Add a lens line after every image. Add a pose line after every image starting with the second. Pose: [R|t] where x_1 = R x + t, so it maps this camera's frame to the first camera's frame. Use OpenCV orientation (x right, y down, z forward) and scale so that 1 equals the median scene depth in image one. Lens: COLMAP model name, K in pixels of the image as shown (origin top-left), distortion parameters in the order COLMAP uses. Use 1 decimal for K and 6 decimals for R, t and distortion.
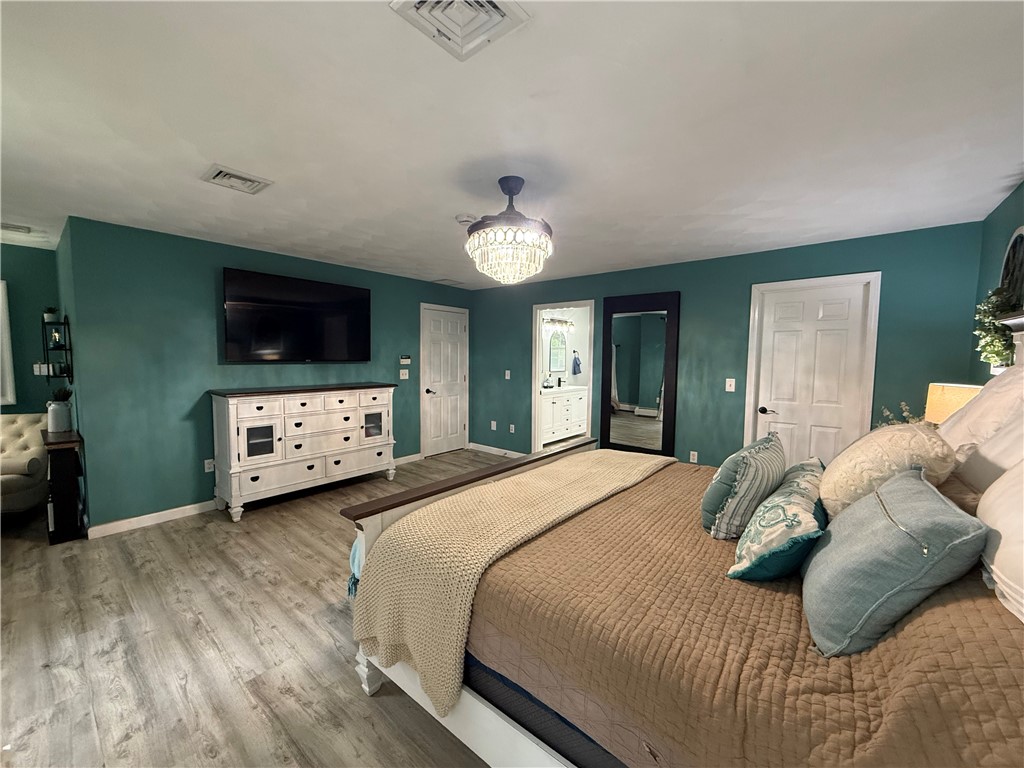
lens RADIAL K [[407.3, 0, 508.7], [0, 407.3, 384.3], [0, 0, 1]] dist [0.001067, -0.000245]
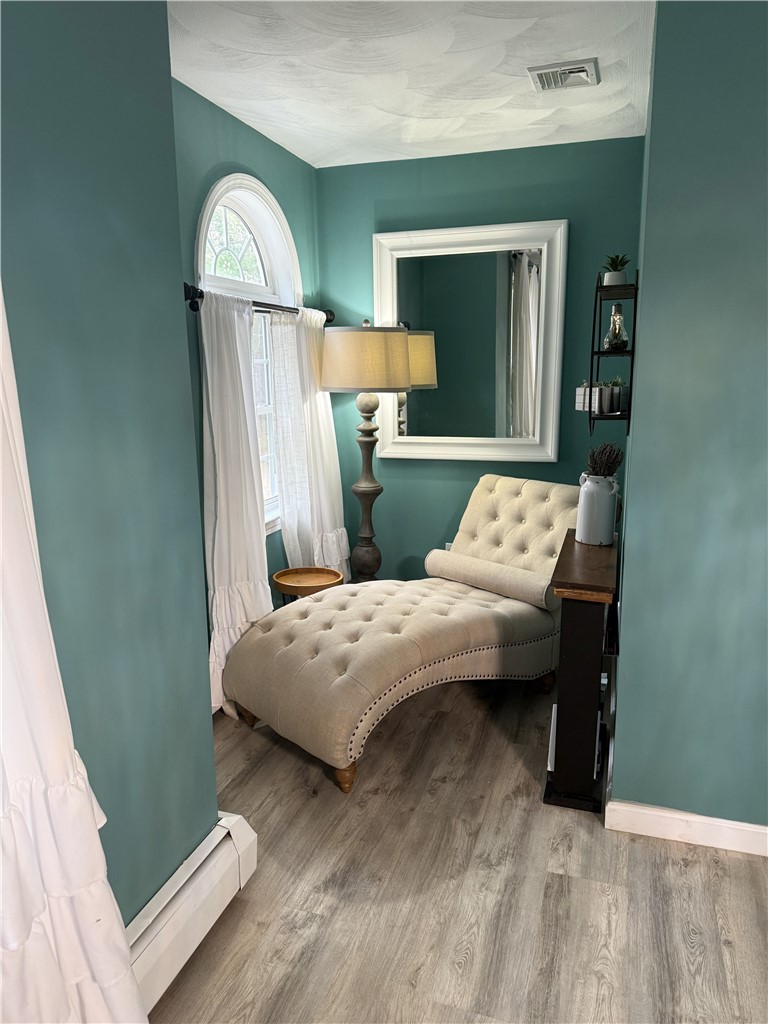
lens RADIAL K [[717.8, 0, 384.0], [0, 717.8, 512.0], [0, 0, 1]] dist [0.112900, -0.165374]
pose [[0.367380, 0.174591, -0.913537, -0.434537], [-0.055564, 0.984589, 0.165825, -0.032088], [0.928410, -0.010161, 0.371419, 0.458219]]
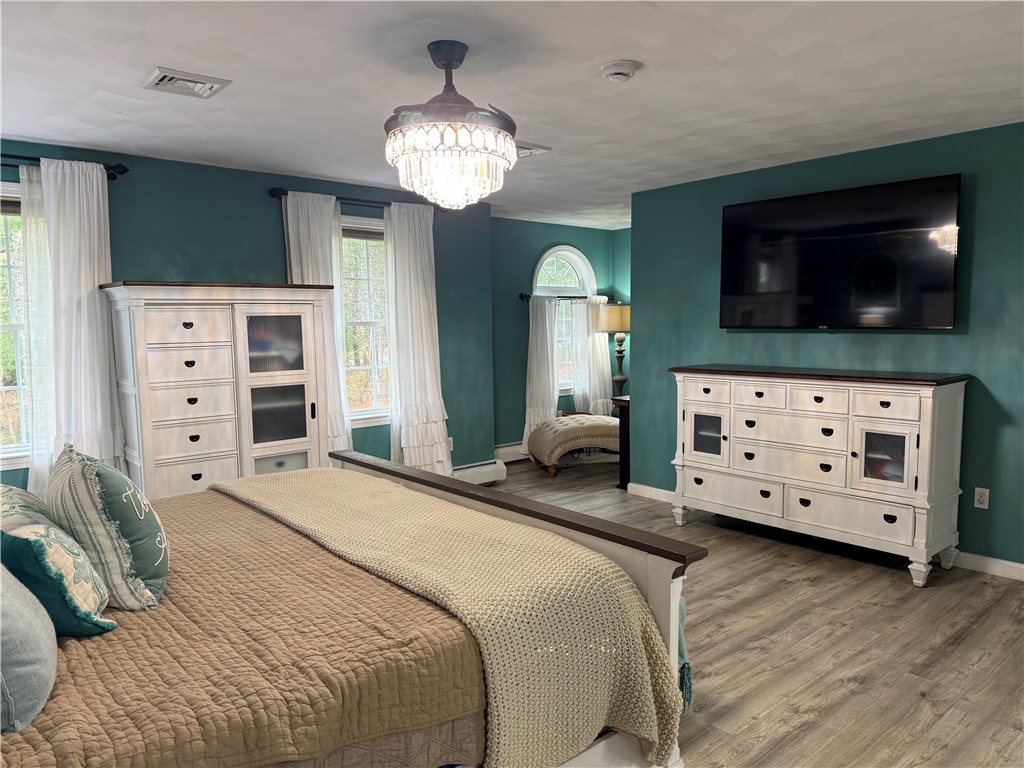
lens RADIAL K [[717.8, 0, 512.0], [0, 717.8, 384.0], [0, 0, 1]] dist [0.112900, -0.165374]
pose [[-0.168704, 0.080789, -0.982350, 0.761392], [-0.057284, 0.994147, 0.091597, -0.055423], [0.984001, 0.071726, -0.163088, 0.856792]]
